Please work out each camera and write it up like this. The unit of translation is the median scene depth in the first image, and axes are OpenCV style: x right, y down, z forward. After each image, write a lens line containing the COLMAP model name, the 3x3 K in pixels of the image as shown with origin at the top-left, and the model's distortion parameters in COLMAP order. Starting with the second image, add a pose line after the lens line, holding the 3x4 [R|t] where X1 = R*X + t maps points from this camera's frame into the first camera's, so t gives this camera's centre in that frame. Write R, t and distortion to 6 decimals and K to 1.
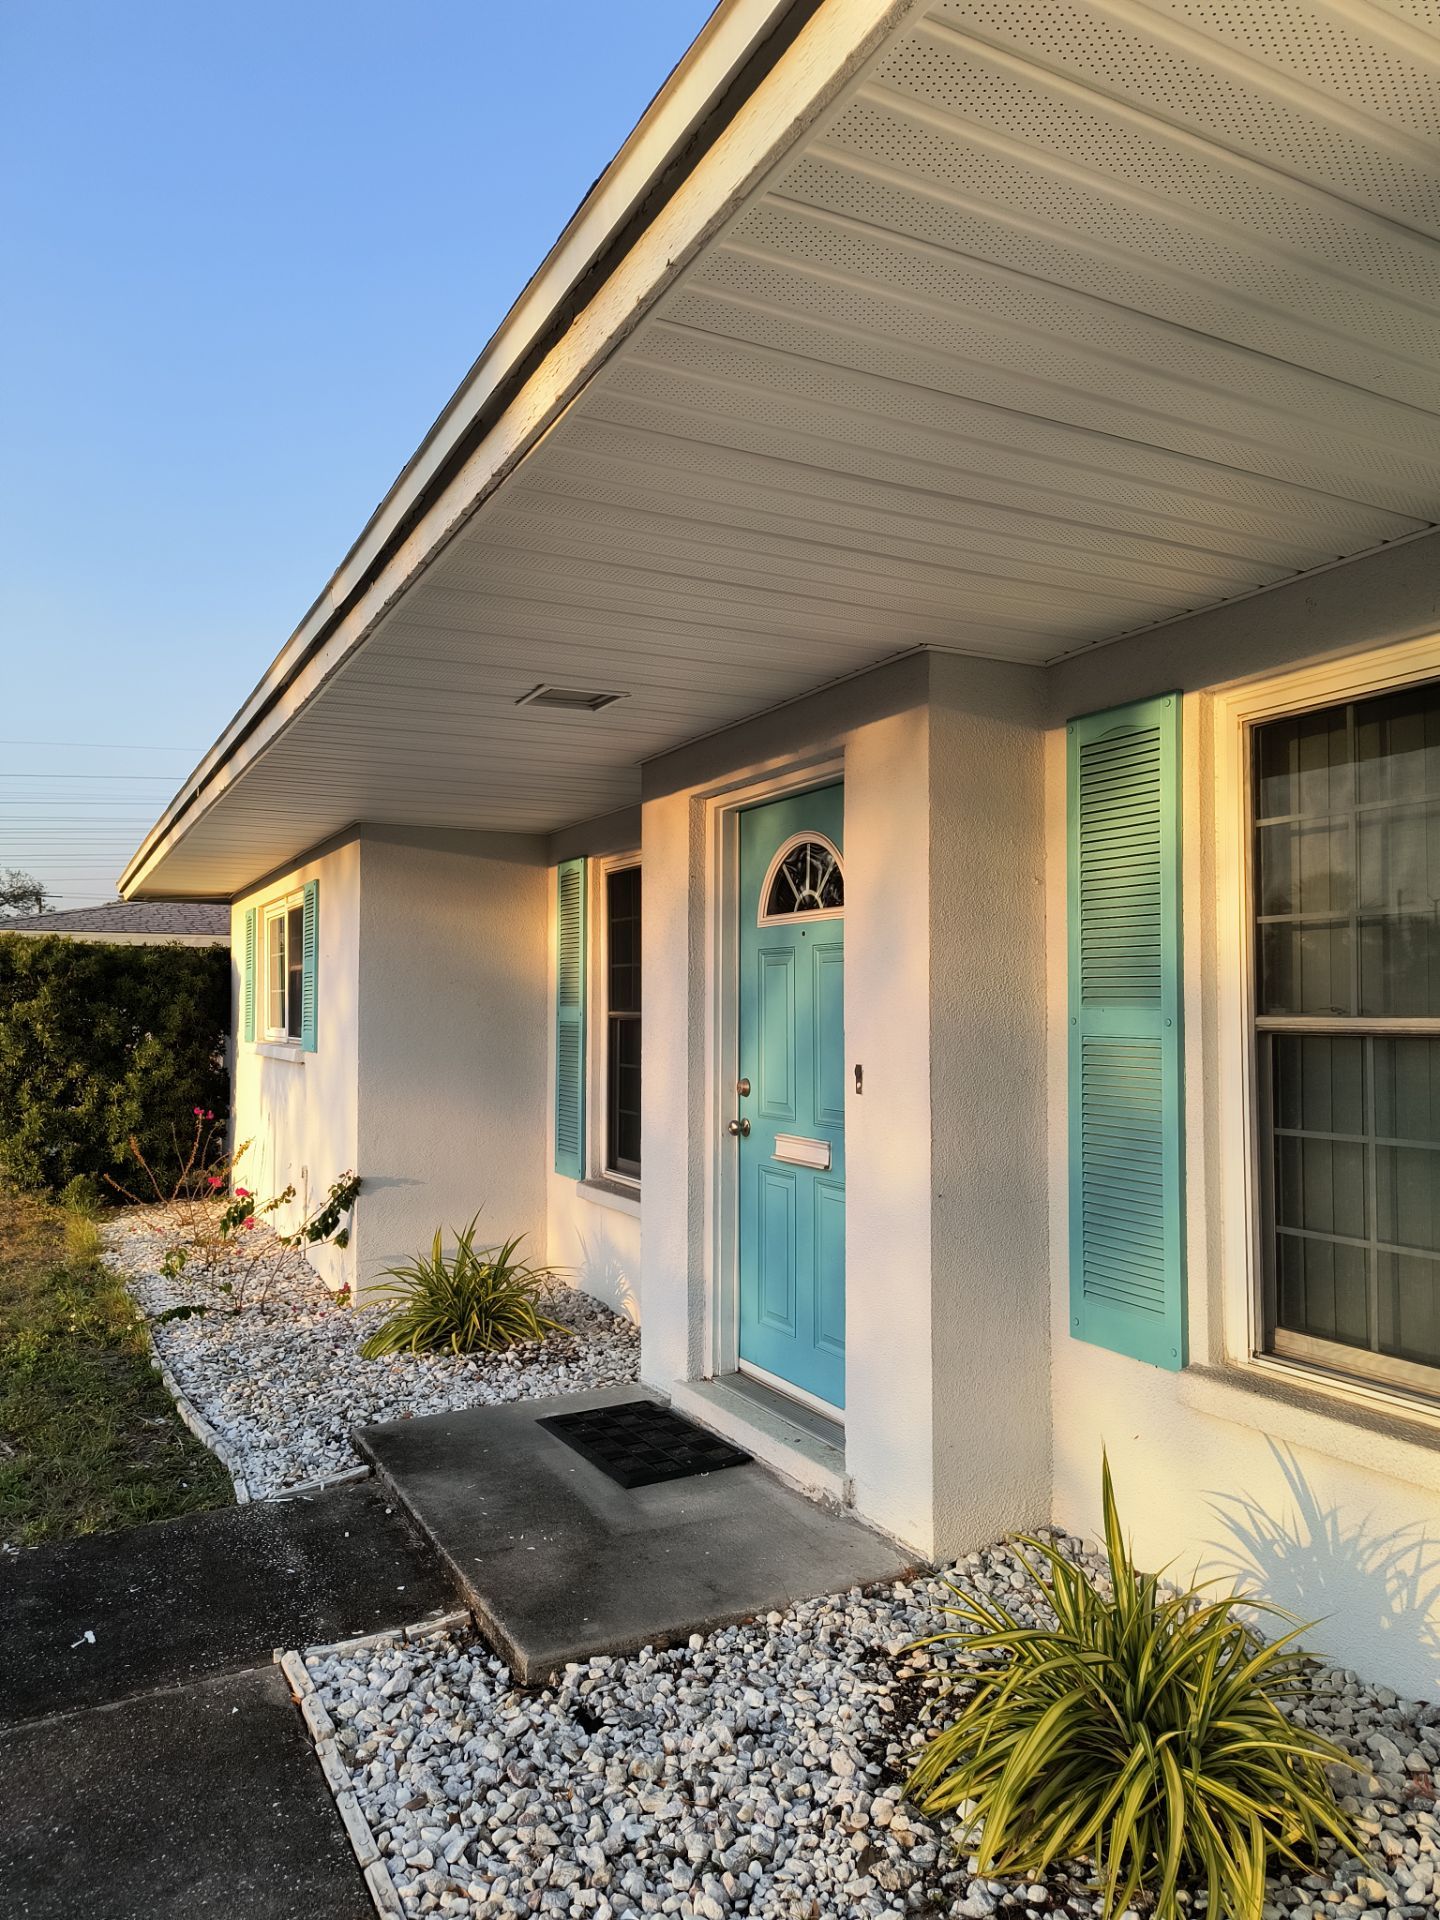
lens RADIAL K [[1277.3, 0, 730.9], [0, 1277.3, 961.9], [0, 0, 1]] dist [0.019858, -0.019533]
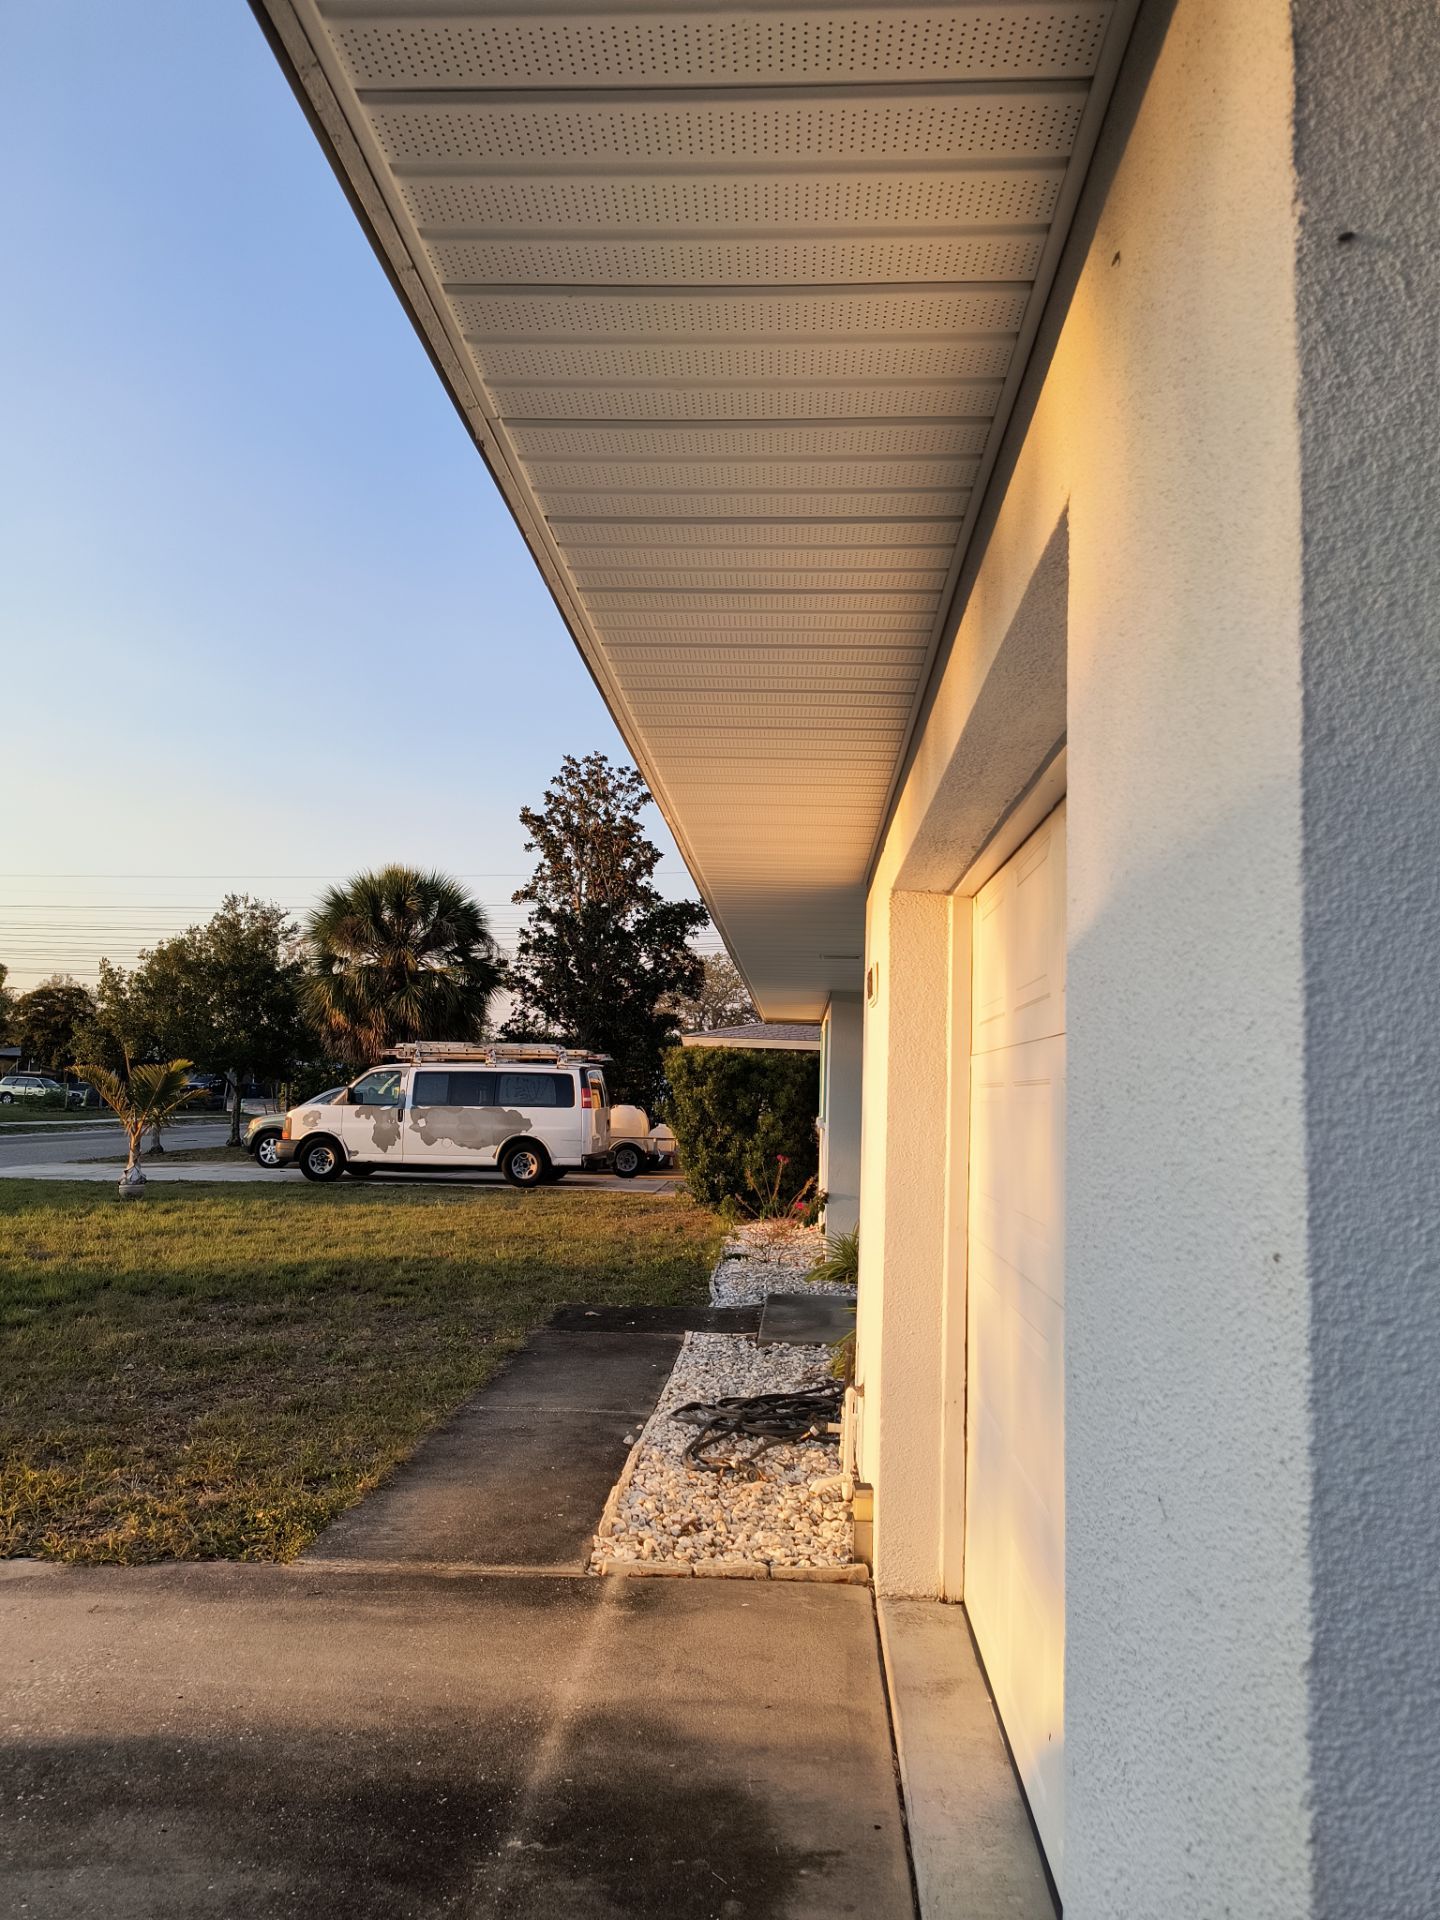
lens RADIAL K [[1277.3, 0, 783.1], [0, 1277.3, 941.8], [0, 0, 1]] dist [0.019858, -0.019533]
pose [[0.870957, -0.027445, -0.490592, 0.358502], [-0.016722, 0.996205, -0.085416, -0.016685], [0.491075, 0.082597, 0.867193, -0.398040]]
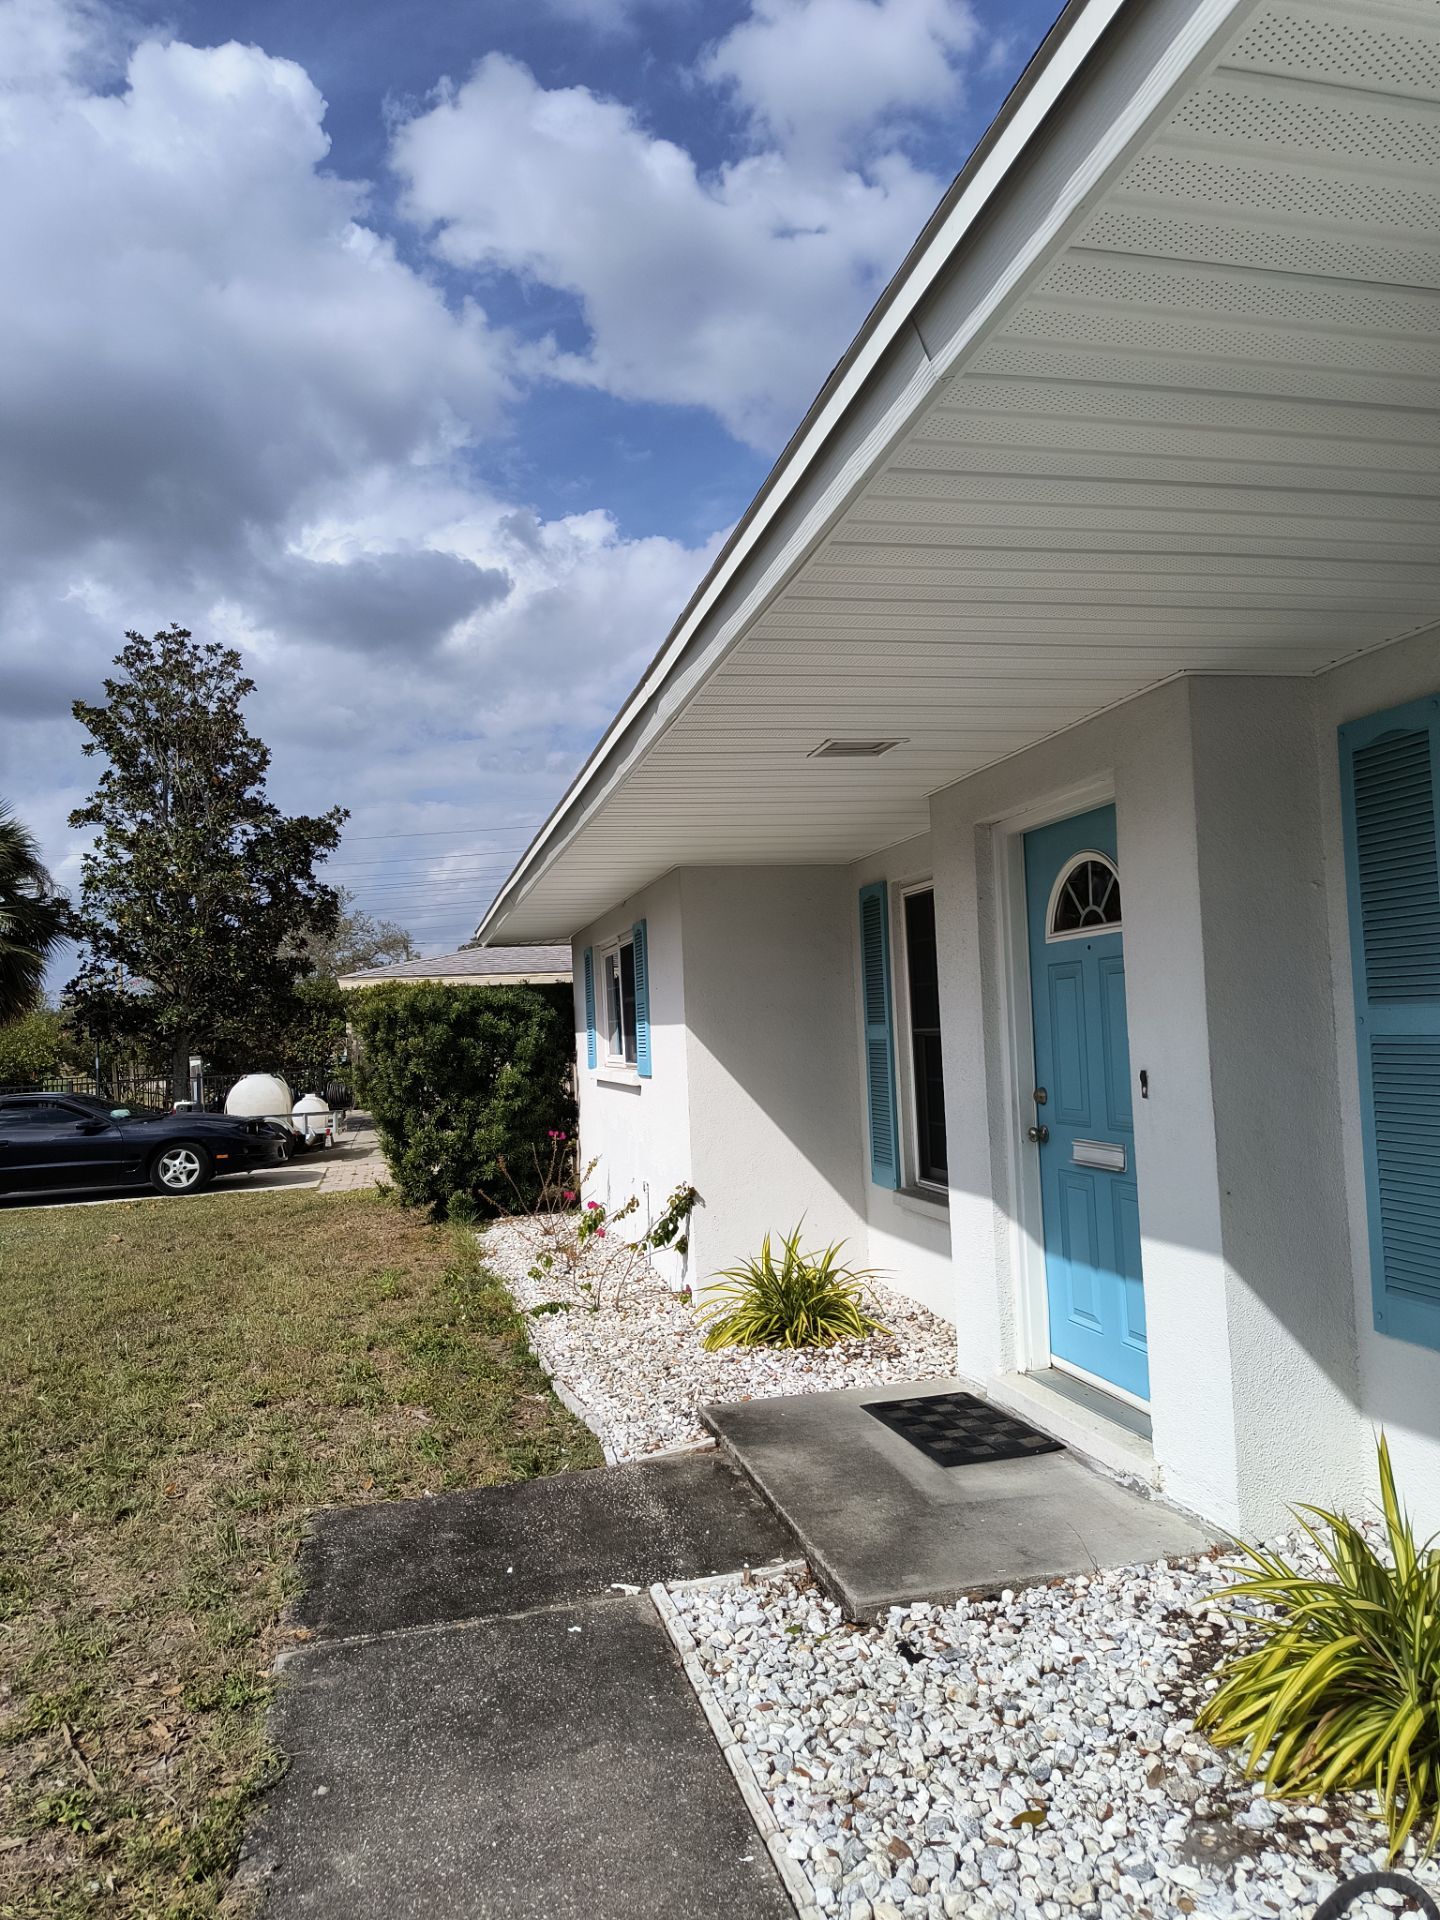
lens RADIAL K [[1277.3, 0, 733.6], [0, 1277.3, 958.2], [0, 0, 1]] dist [0.019858, -0.019533]
pose [[0.968843, -0.055924, -0.241278, 0.012067], [0.052379, 0.998405, -0.021088, -0.002520], [0.242072, 0.007793, 0.970227, -0.037864]]
